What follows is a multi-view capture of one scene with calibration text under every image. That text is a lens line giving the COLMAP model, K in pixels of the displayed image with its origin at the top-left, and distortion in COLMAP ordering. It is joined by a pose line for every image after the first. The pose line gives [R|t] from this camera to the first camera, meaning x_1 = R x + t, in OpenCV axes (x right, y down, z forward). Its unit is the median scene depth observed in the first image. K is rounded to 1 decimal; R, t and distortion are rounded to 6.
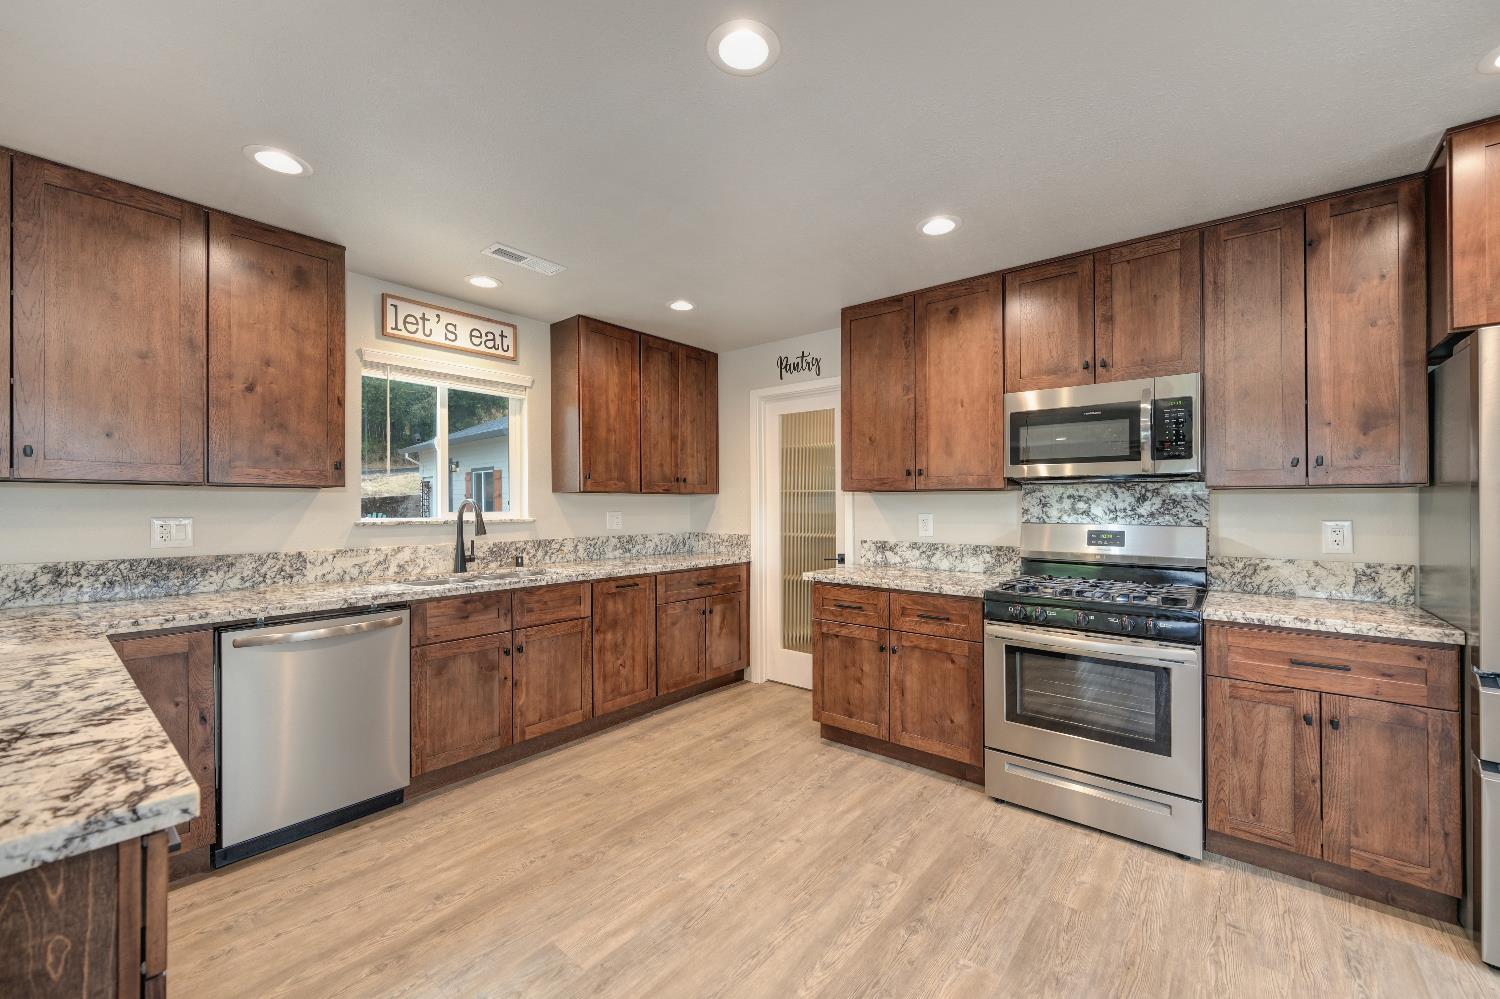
lens RADIAL K [[581.2, 0, 758.8], [0, 581.2, 503.6], [0, 0, 1]] dist [-0.003560, -0.000094]
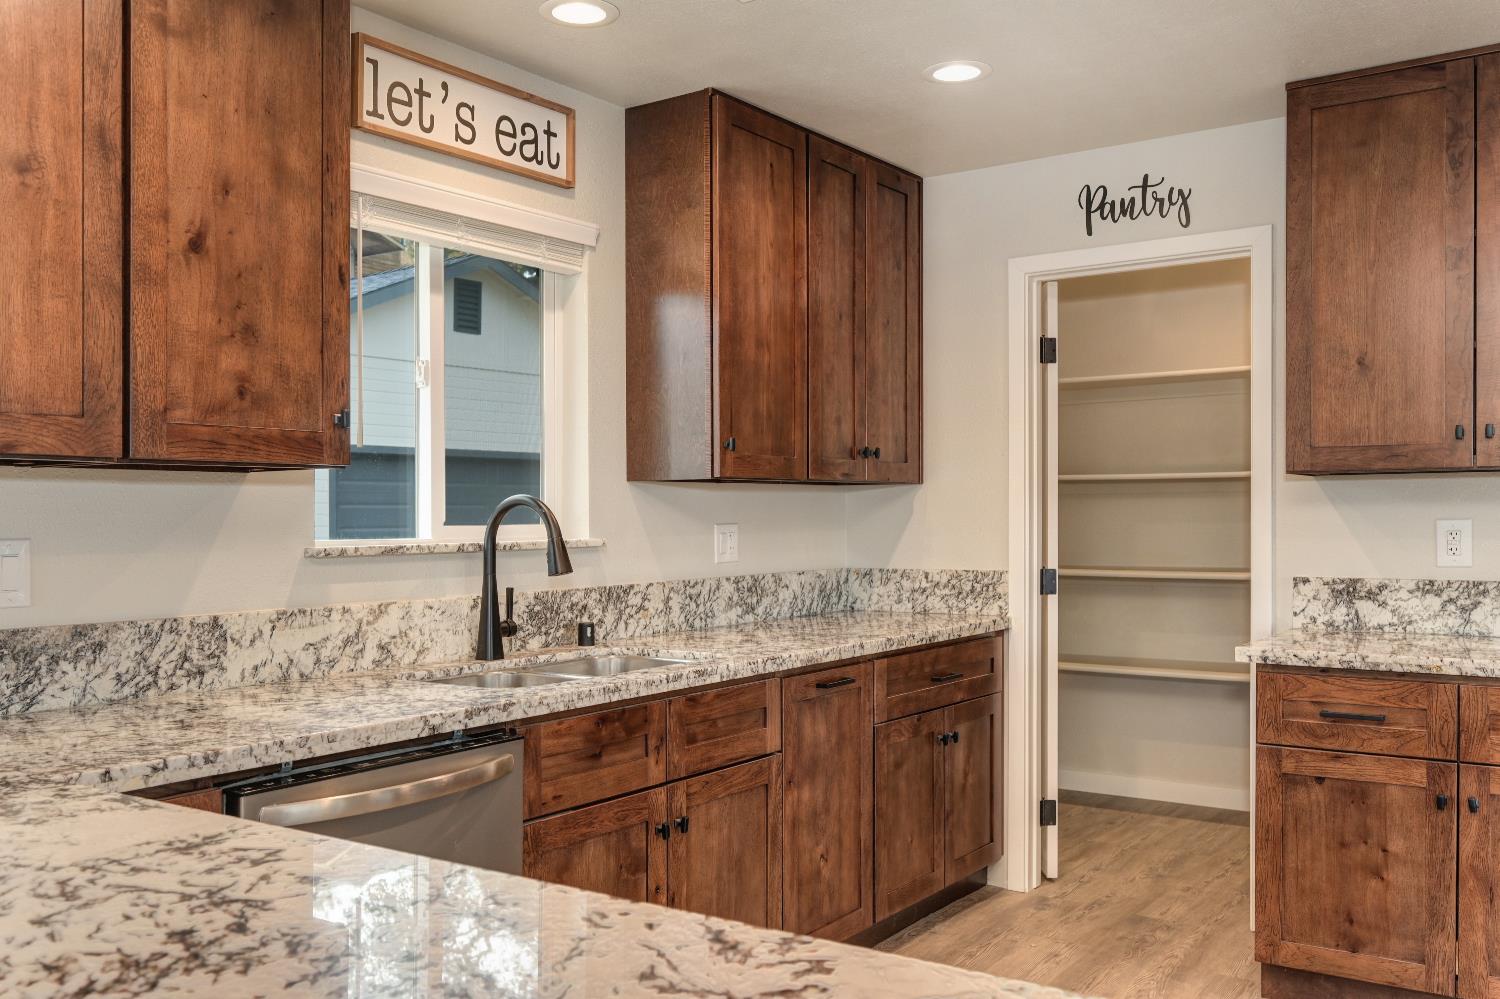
lens RADIAL K [[1280.5, 0, 762.0], [0, 1280.5, 516.2], [0, 0, 1]] dist [-0.007710, 0.006500]
pose [[0.997420, -0.009403, 0.071175, -0.391823], [0.009176, 0.999952, 0.003520, 0.006638], [-0.071205, -0.002858, 0.997458, -0.000430]]
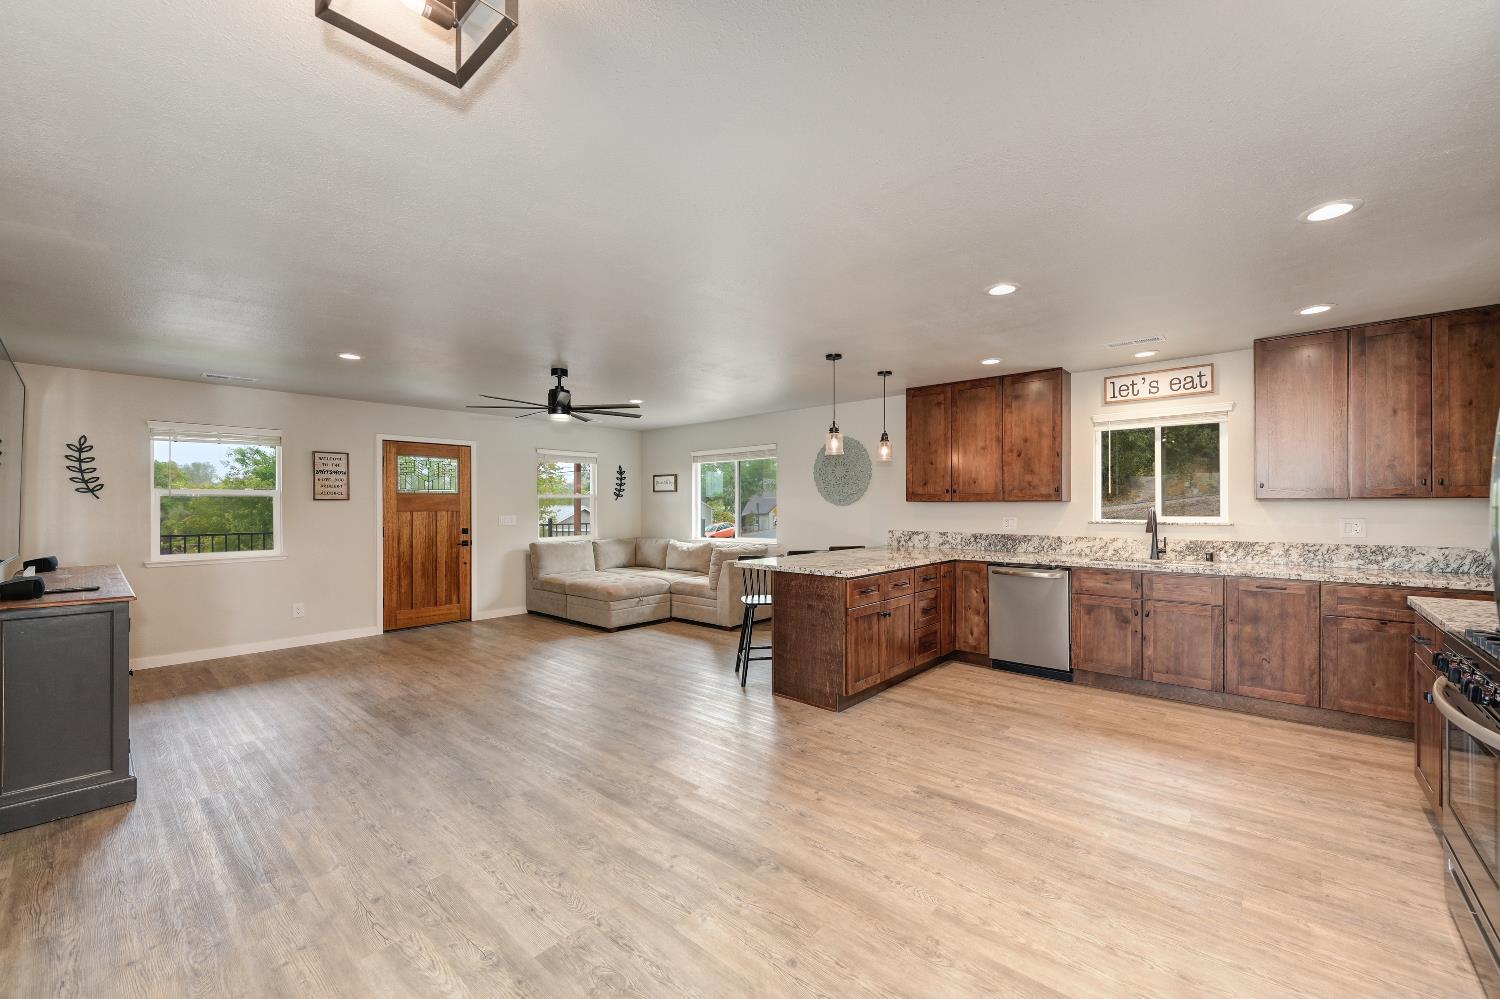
lens RADIAL K [[599.3, 0, 770.0], [0, 599.3, 534.1], [0, 0, 1]] dist [-0.001694, -0.000130]
pose [[-0.020214, 0.043500, -0.998849, 0.982843], [0.001970, 0.999053, 0.043469, -0.006792], [0.999794, -0.001089, -0.020280, 0.110316]]
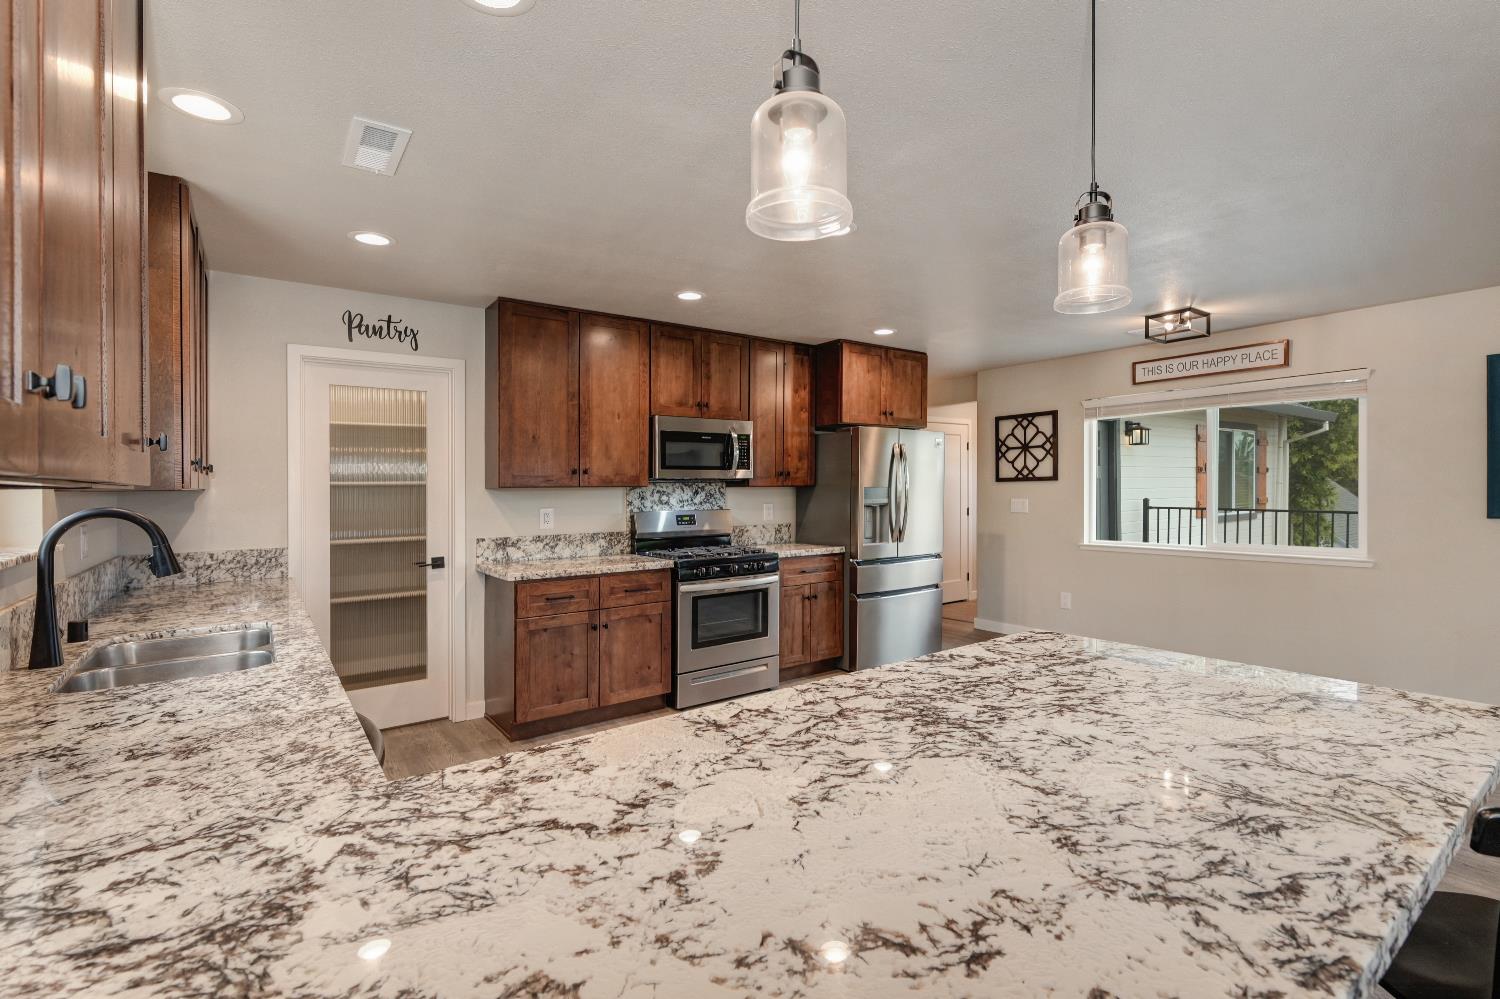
lens RADIAL K [[696.7, 0, 750.7], [0, 696.7, 503.9], [0, 0, 1]] dist [0.000861, 0.000125]
pose [[0.263560, -0.027166, 0.964260, -0.956421], [0.010077, 0.999626, 0.025408, -0.021751], [-0.964590, 0.003021, 0.263736, 0.330067]]
